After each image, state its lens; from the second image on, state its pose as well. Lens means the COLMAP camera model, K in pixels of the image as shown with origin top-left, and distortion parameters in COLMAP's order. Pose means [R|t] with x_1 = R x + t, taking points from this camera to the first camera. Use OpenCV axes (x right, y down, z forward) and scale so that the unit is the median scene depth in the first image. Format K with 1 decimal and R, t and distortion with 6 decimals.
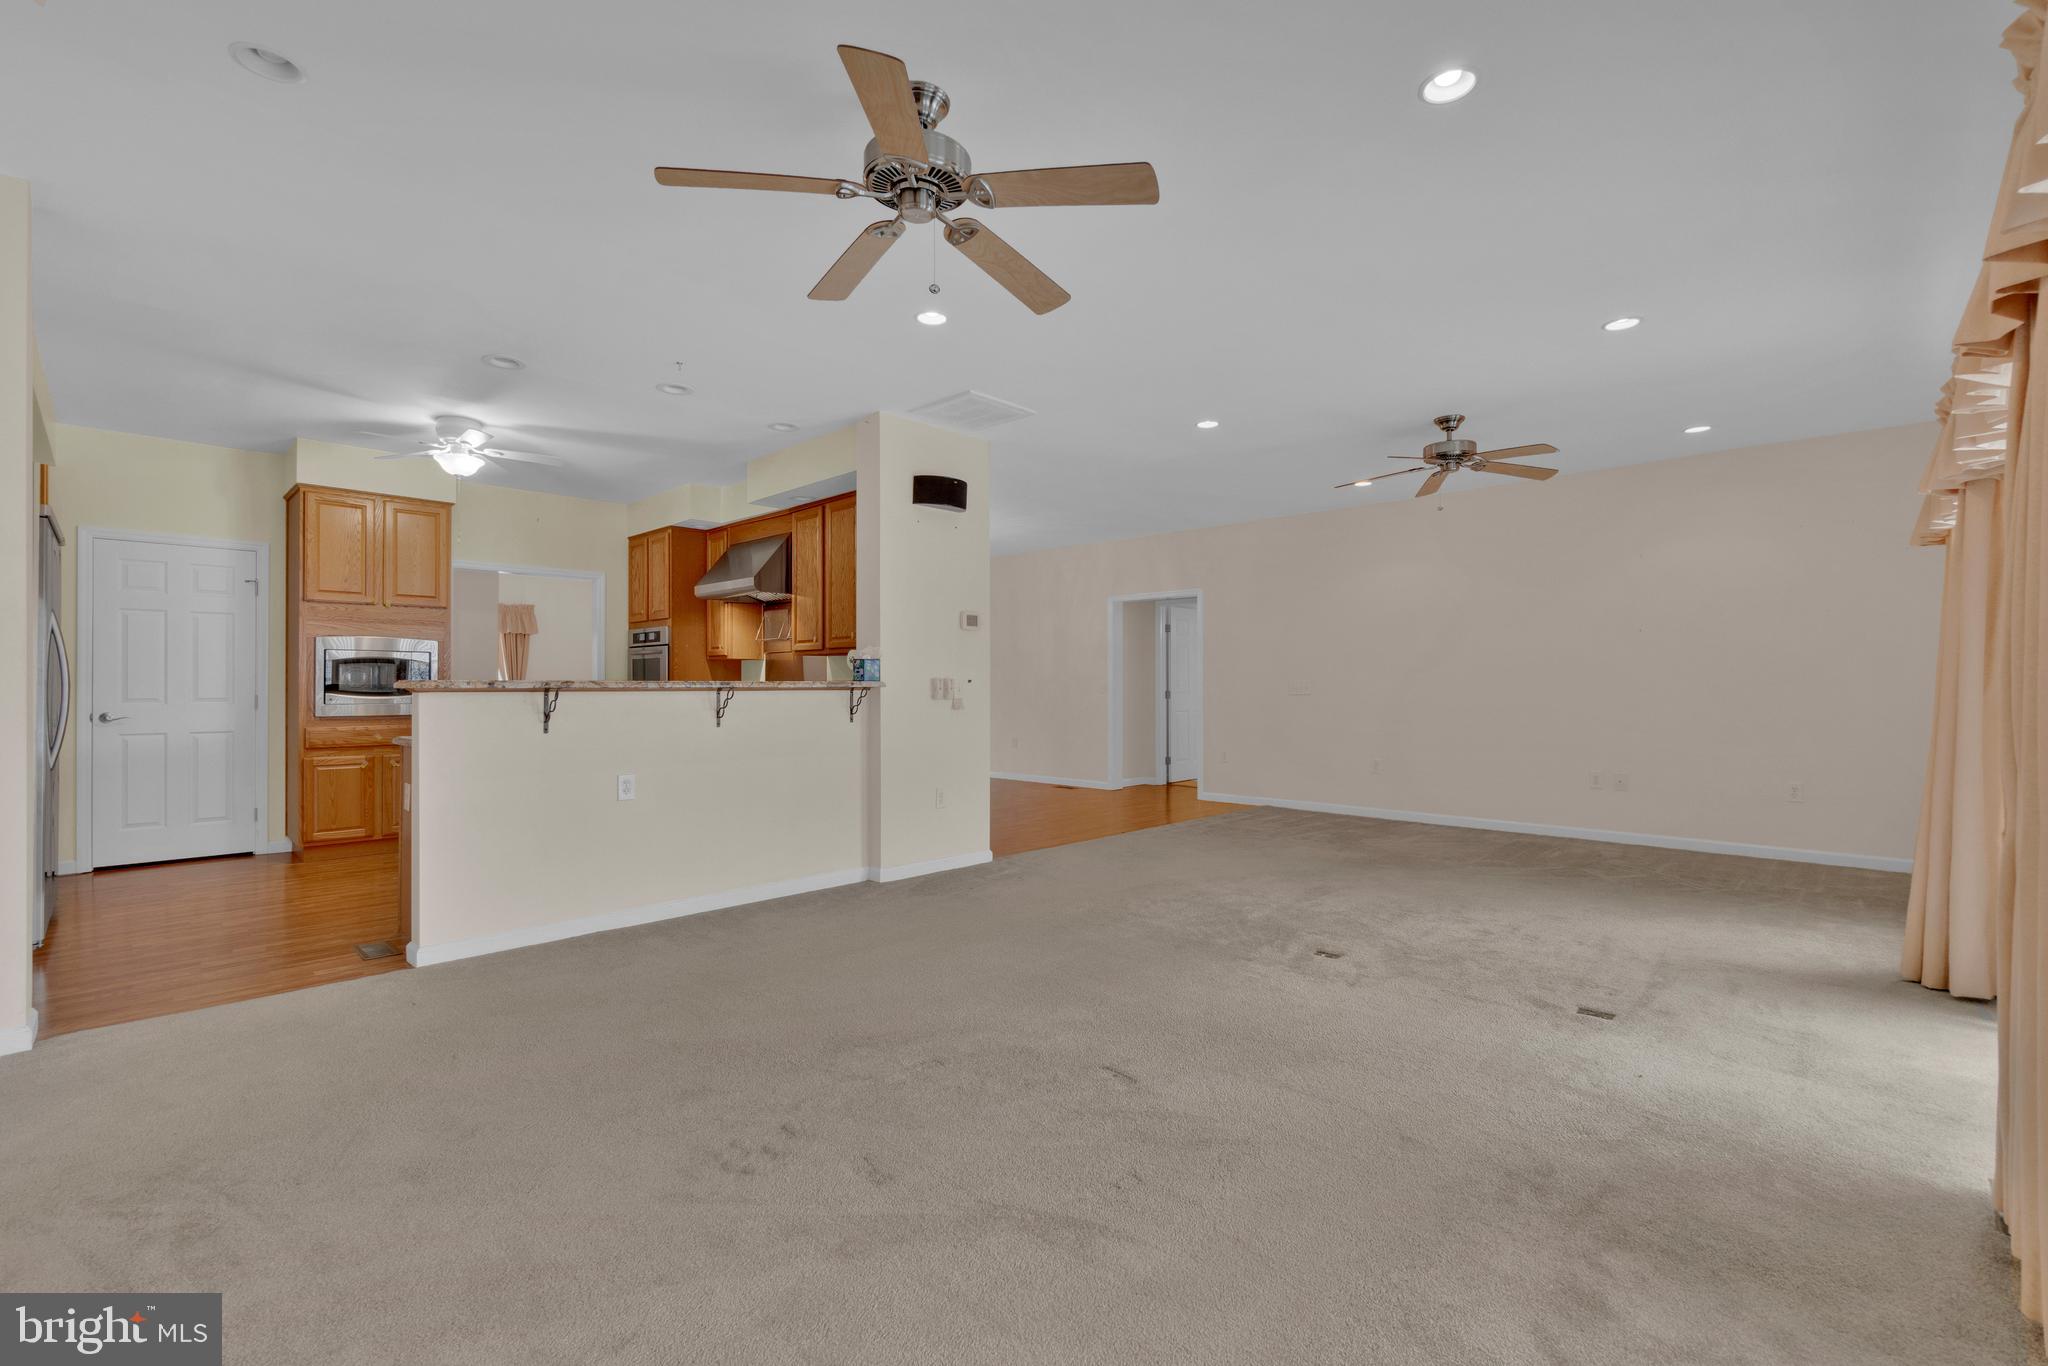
lens RADIAL K [[885.0, 0, 1025.8], [0, 885.0, 682.1], [0, 0, 1]] dist [-0.002744, 0.000068]
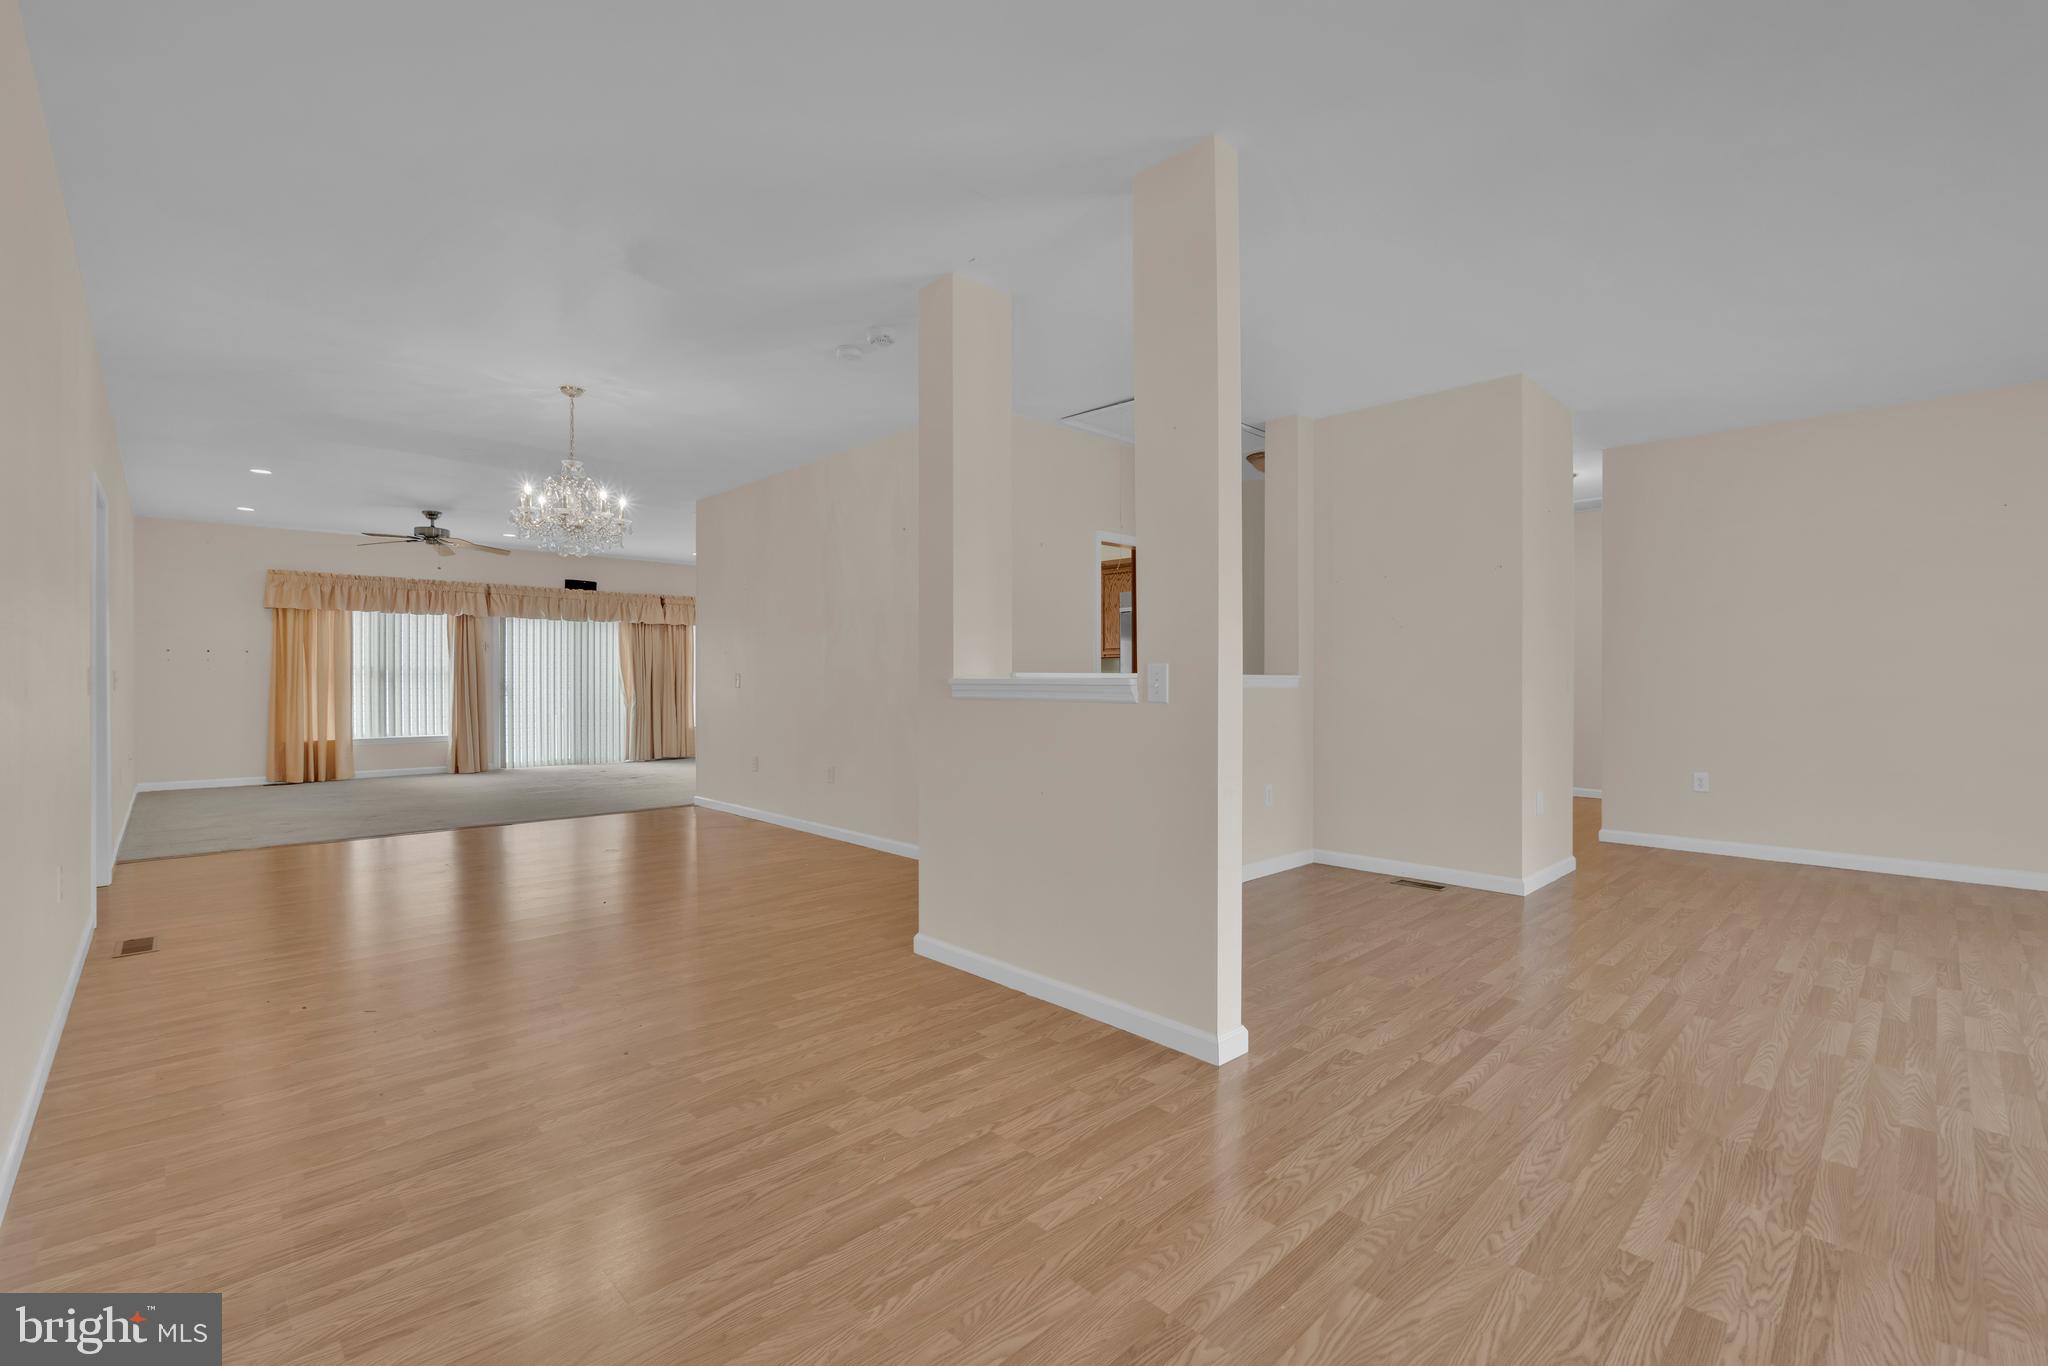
lens RADIAL K [[885.0, 0, 1025.8], [0, 885.0, 682.1], [0, 0, 1]] dist [-0.002744, 0.000068]
pose [[-0.999492, 0.000202, 0.031856, -0.604157], [0.000237, 0.999999, 0.001098, 0.009530], [-0.031856, 0.001105, -0.999492, 2.351797]]
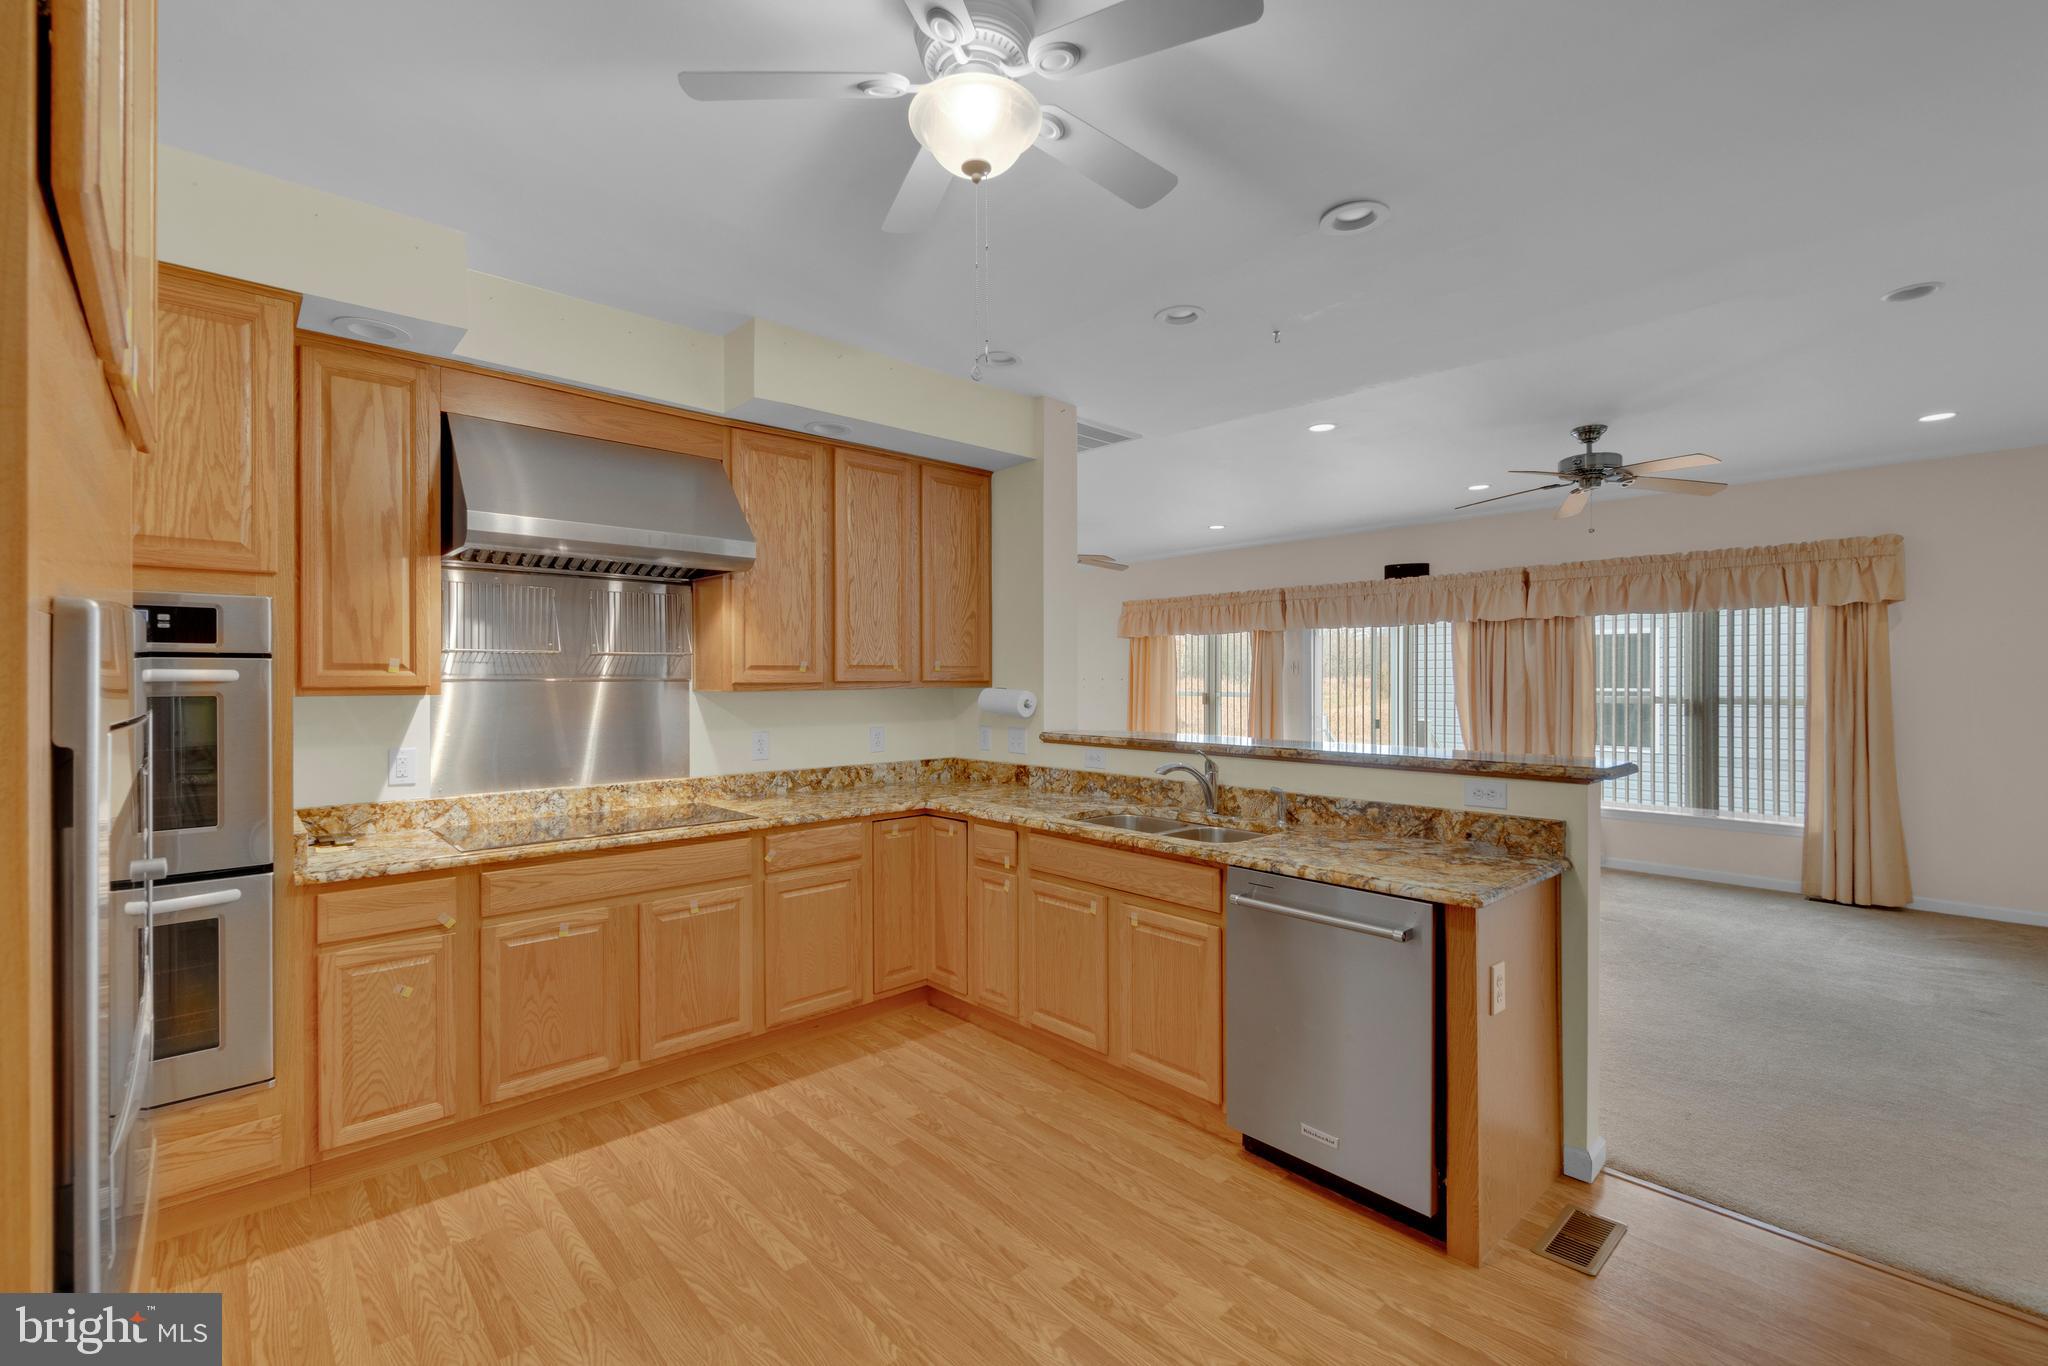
lens RADIAL K [[885.0, 0, 1025.8], [0, 885.0, 682.1], [0, 0, 1]] dist [-0.002744, 0.000068]
pose [[0.052932, -0.003542, 0.998592, -0.896083], [-0.001979, 0.999991, 0.003652, -0.043759], [-0.998596, -0.002169, 0.052925, 0.895437]]
